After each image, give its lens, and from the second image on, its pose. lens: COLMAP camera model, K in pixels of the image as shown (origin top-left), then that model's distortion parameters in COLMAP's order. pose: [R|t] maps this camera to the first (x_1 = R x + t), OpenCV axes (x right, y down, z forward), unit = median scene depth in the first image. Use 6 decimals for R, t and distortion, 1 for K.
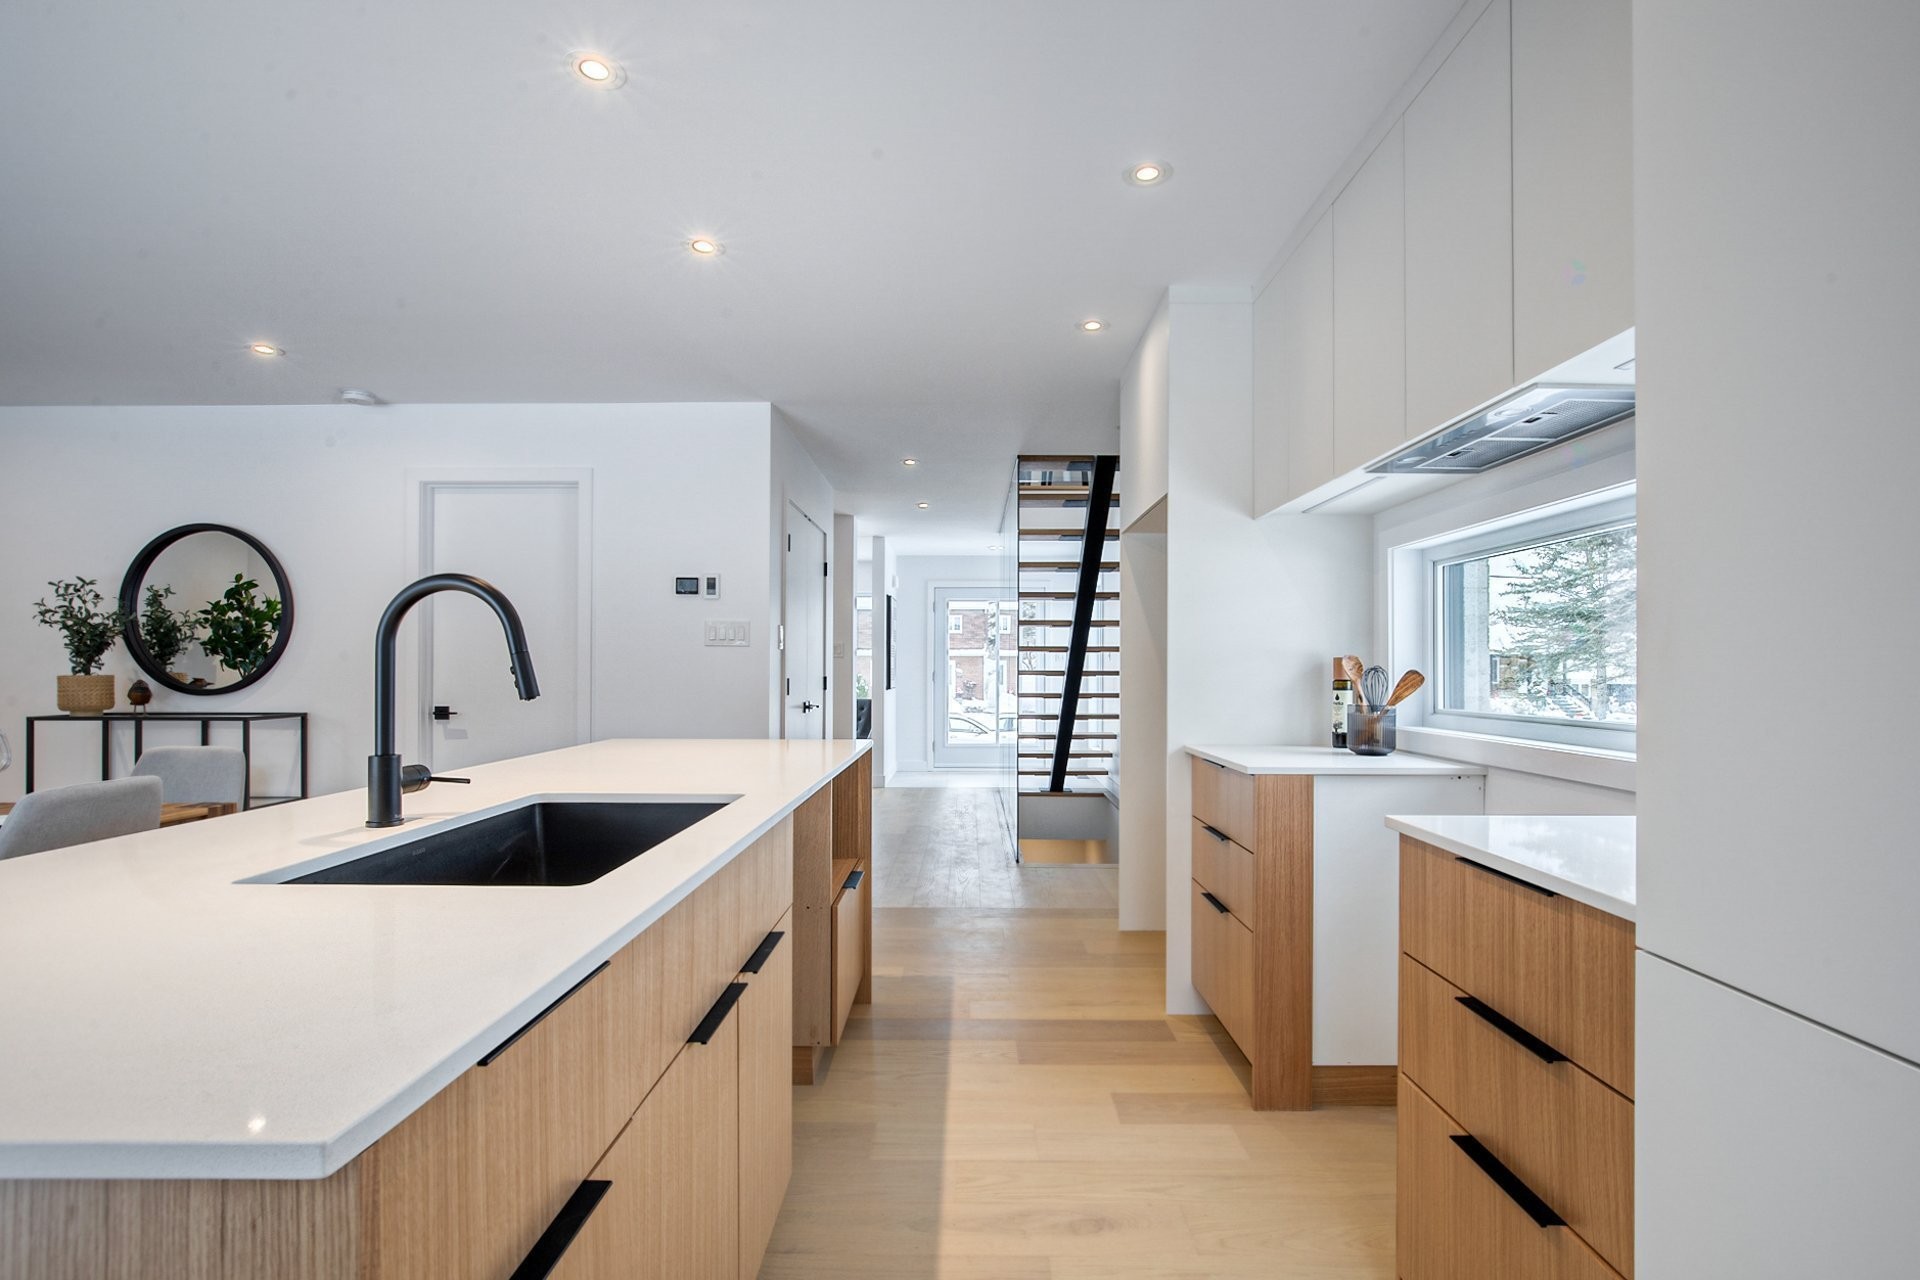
lens RADIAL K [[871.7, 0, 973.1], [0, 871.7, 659.8], [0, 0, 1]] dist [-0.017447, 0.000711]
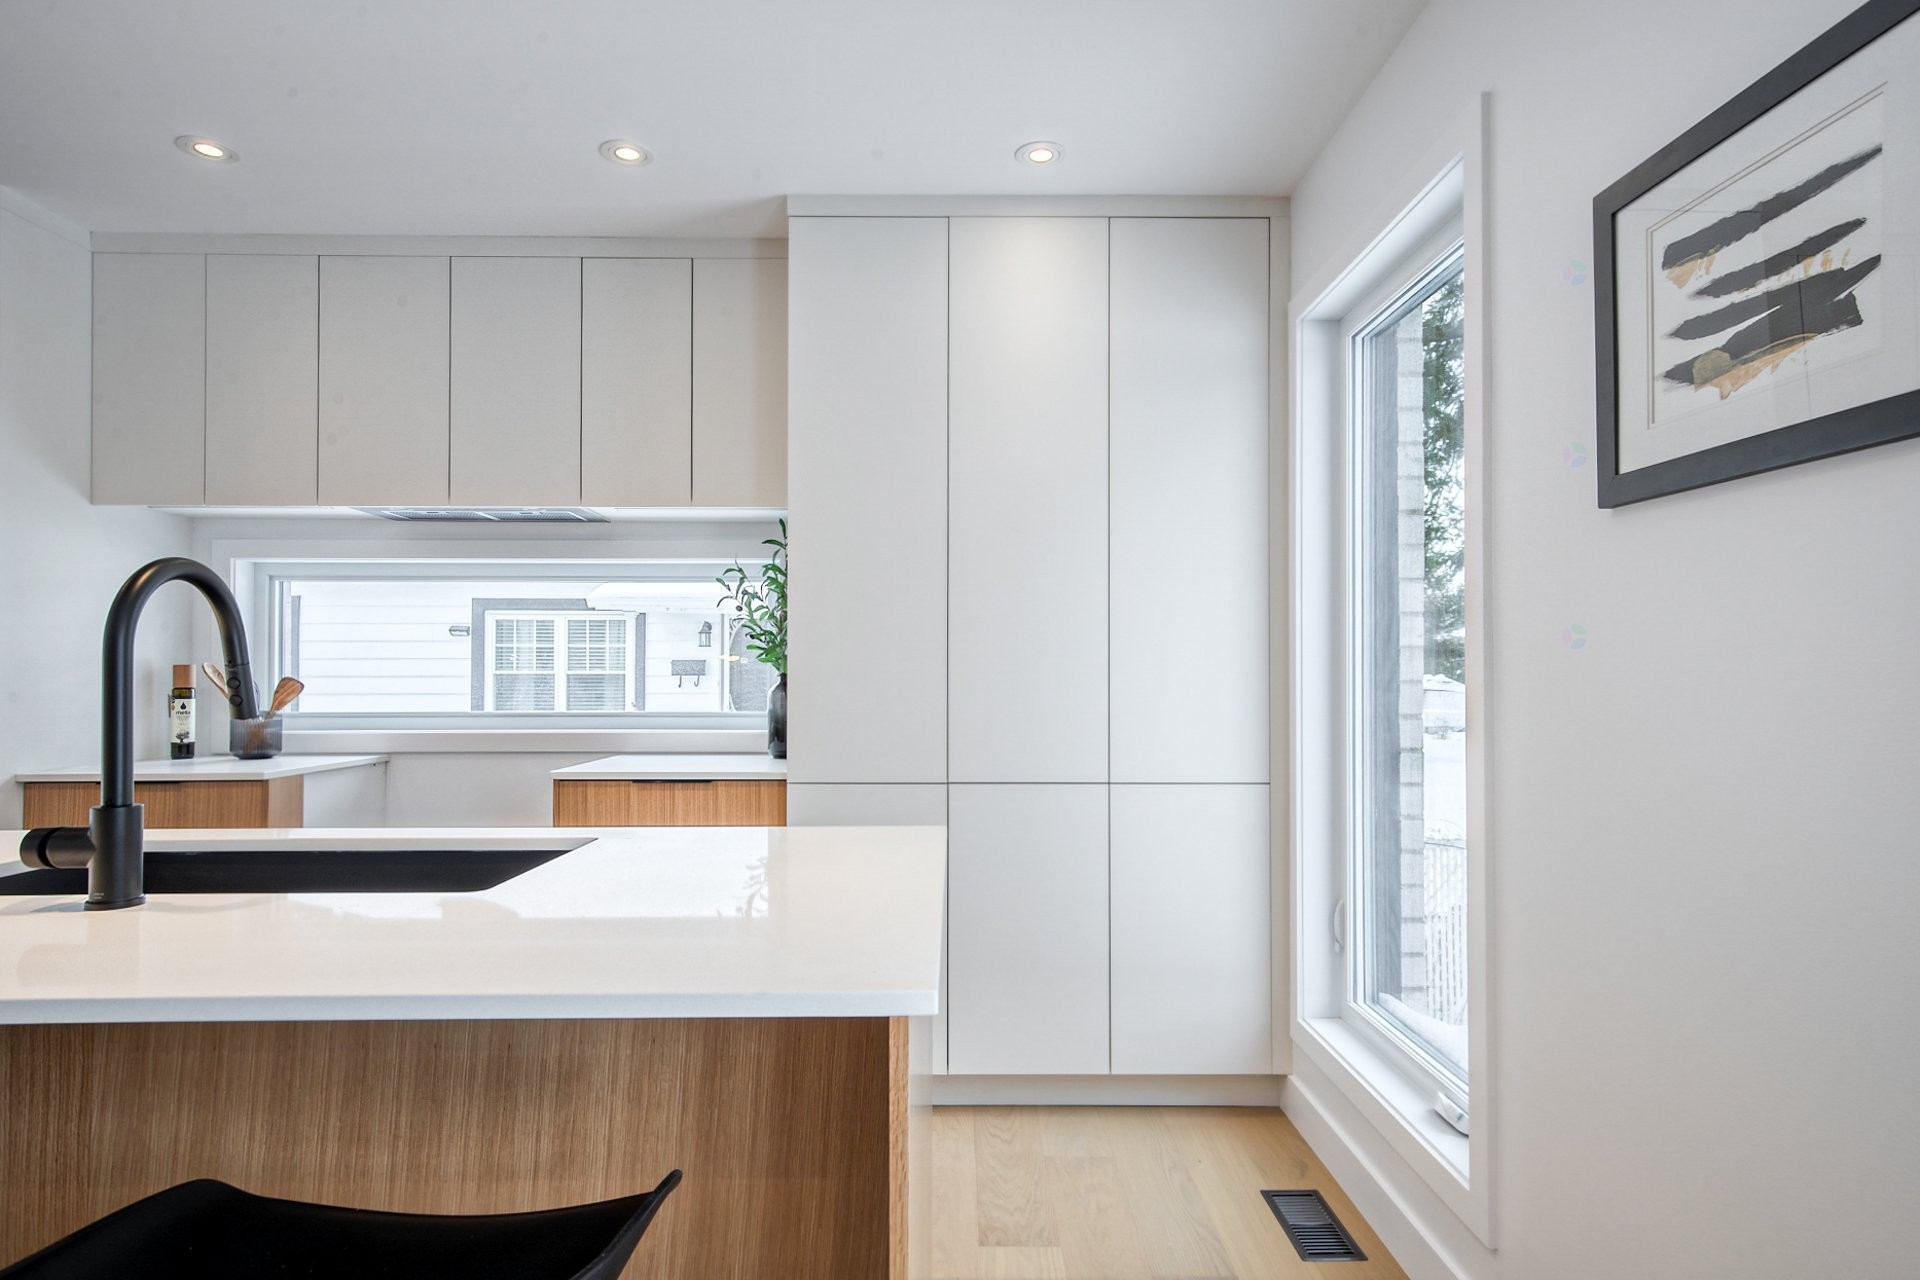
lens RADIAL K [[1033.4, 0, 963.7], [0, 1033.4, 658.8], [0, 0, 1]] dist [0.002534, 0.001228]
pose [[0.000104, 0.012008, 0.999928, -0.728661], [-0.009662, 0.999881, -0.012007, -0.003790], [-0.999953, -0.009660, 0.000220, 0.138624]]
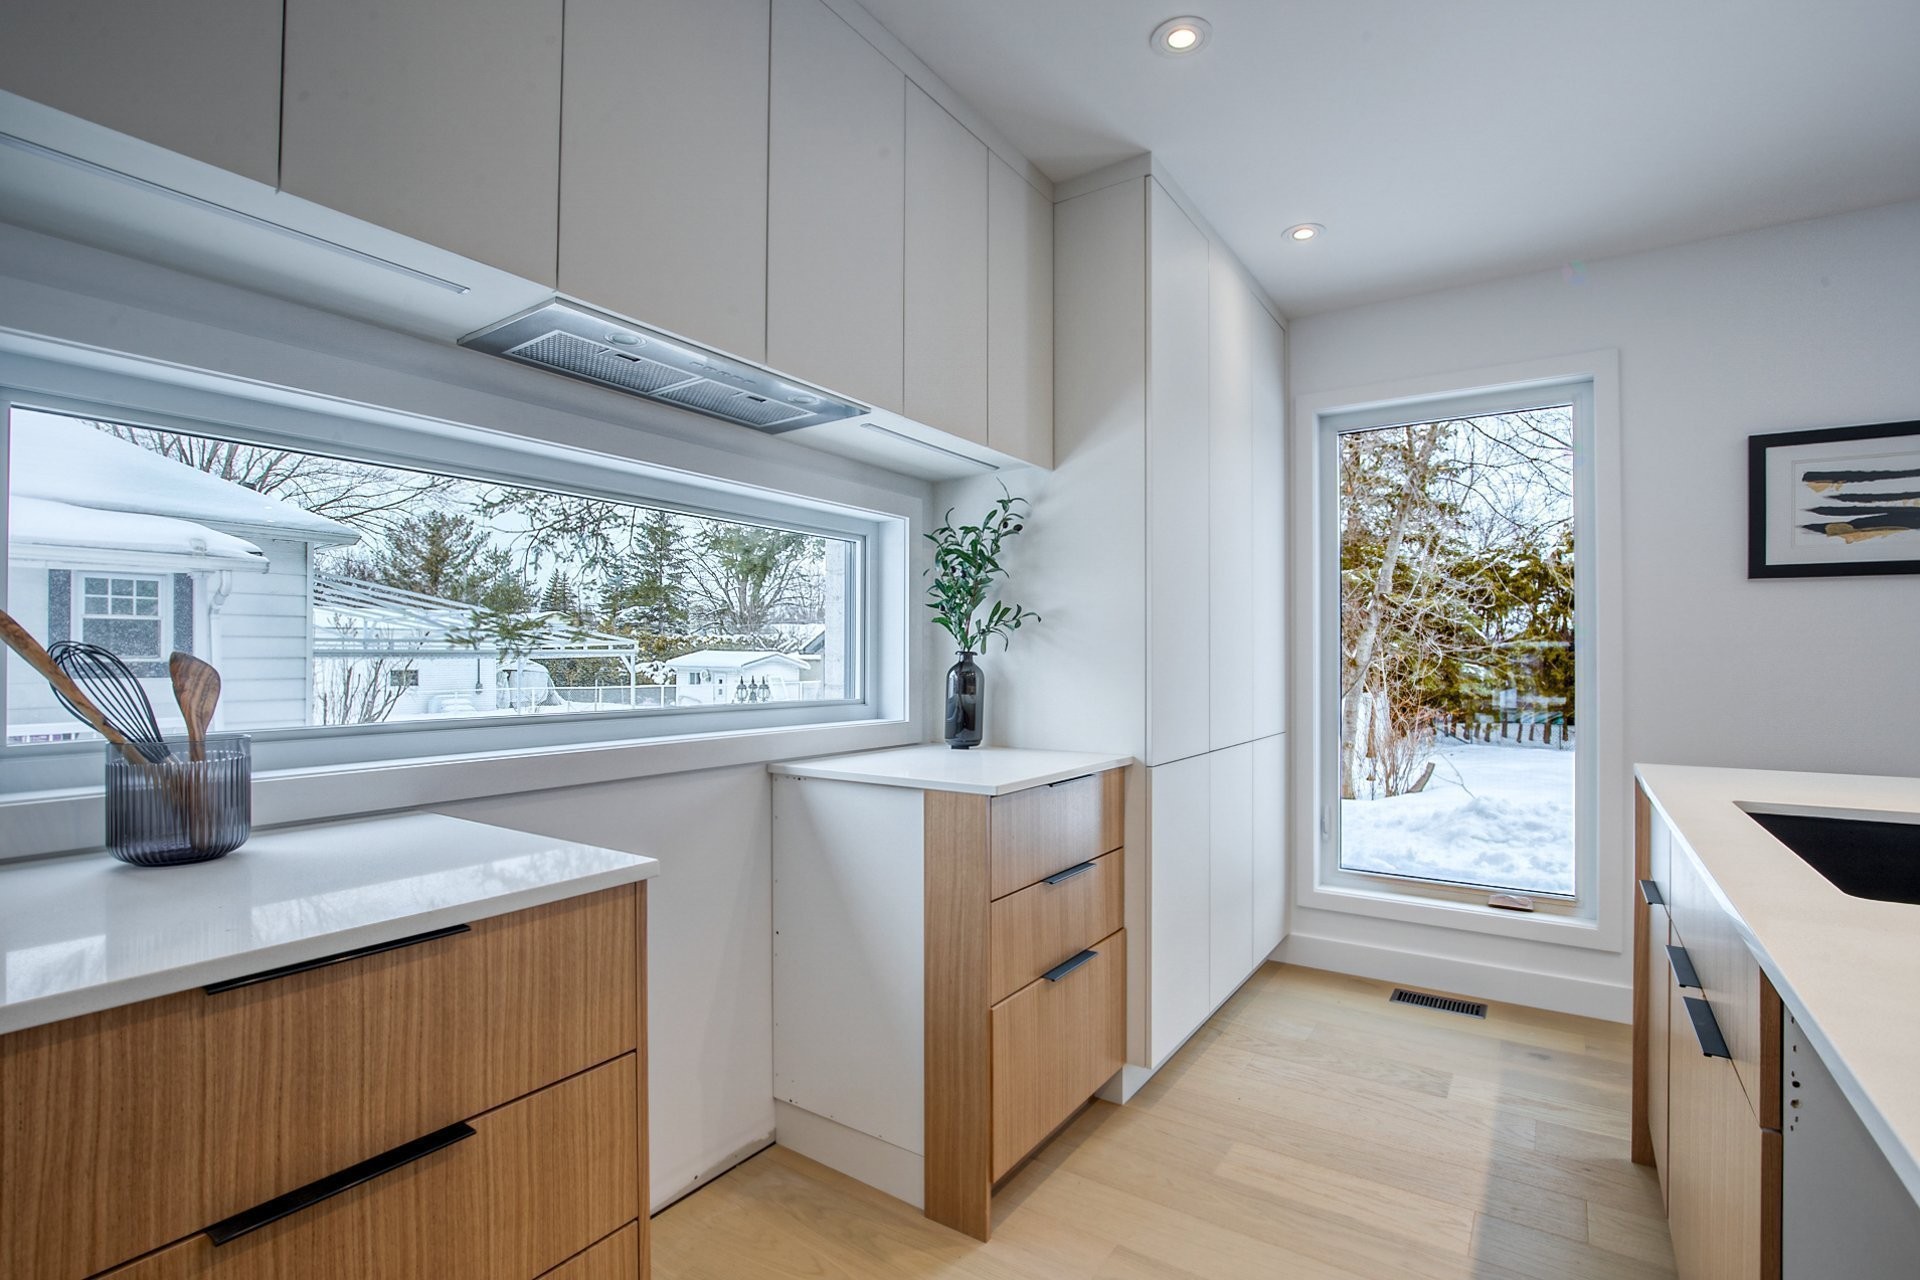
lens RADIAL K [[871.8, 0, 986.3], [0, 871.8, 660.4], [0, 0, 1]] dist [-0.023971, 0.001333]
pose [[-0.825736, -0.003070, 0.564049, -0.077922], [-0.008342, 0.999942, -0.006770, 0.013410], [-0.563995, -0.010295, -0.825714, 1.025076]]
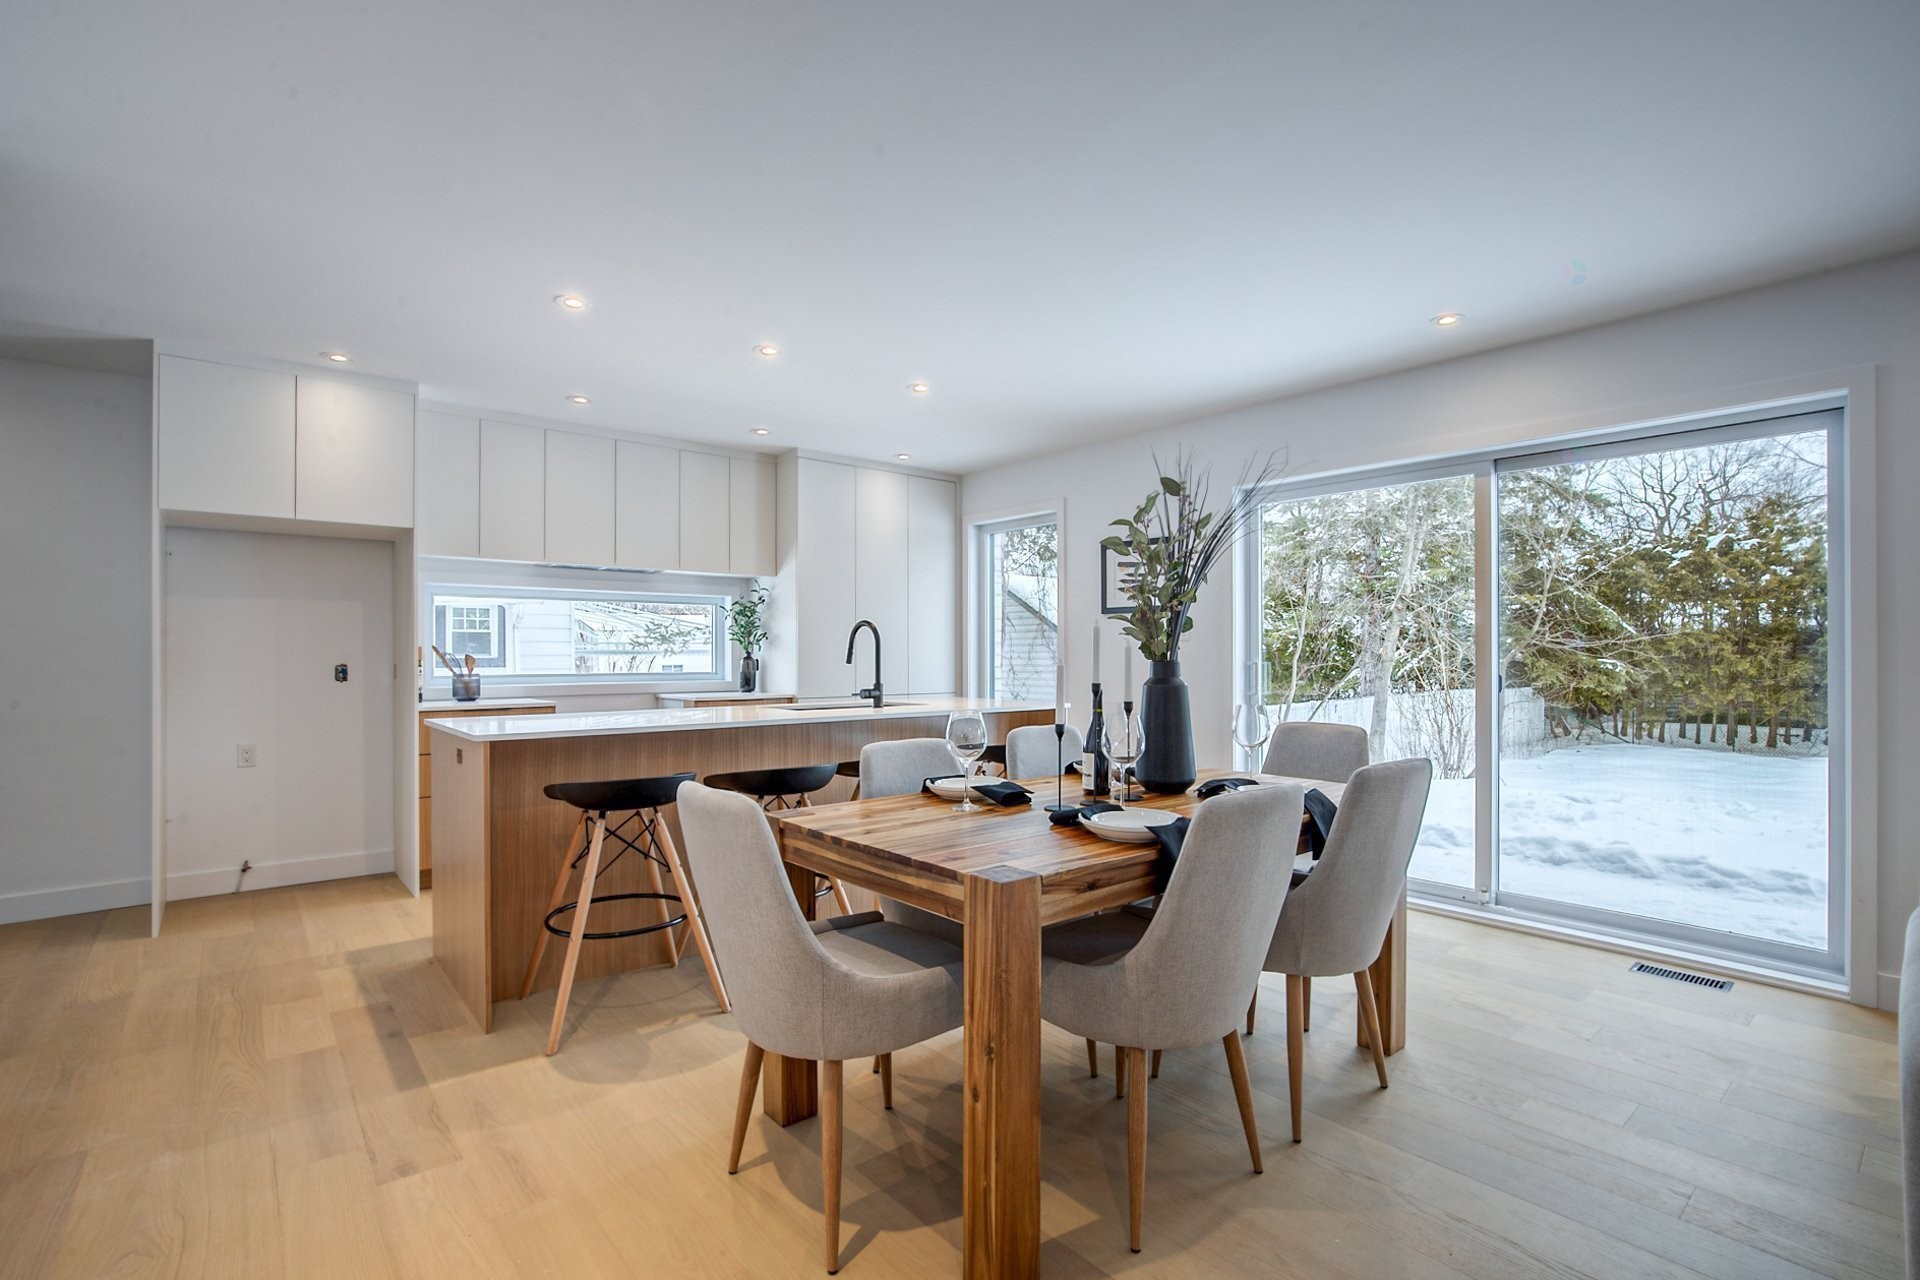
lens RADIAL K [[871.7, 0, 973.1], [0, 871.7, 659.8], [0, 0, 1]] dist [-0.017447, 0.000711]
pose [[-0.640676, -0.003910, 0.767801, -1.479096], [-0.007804, 0.999969, -0.001420, 0.016994], [-0.767772, -0.006902, -0.640686, 1.234150]]
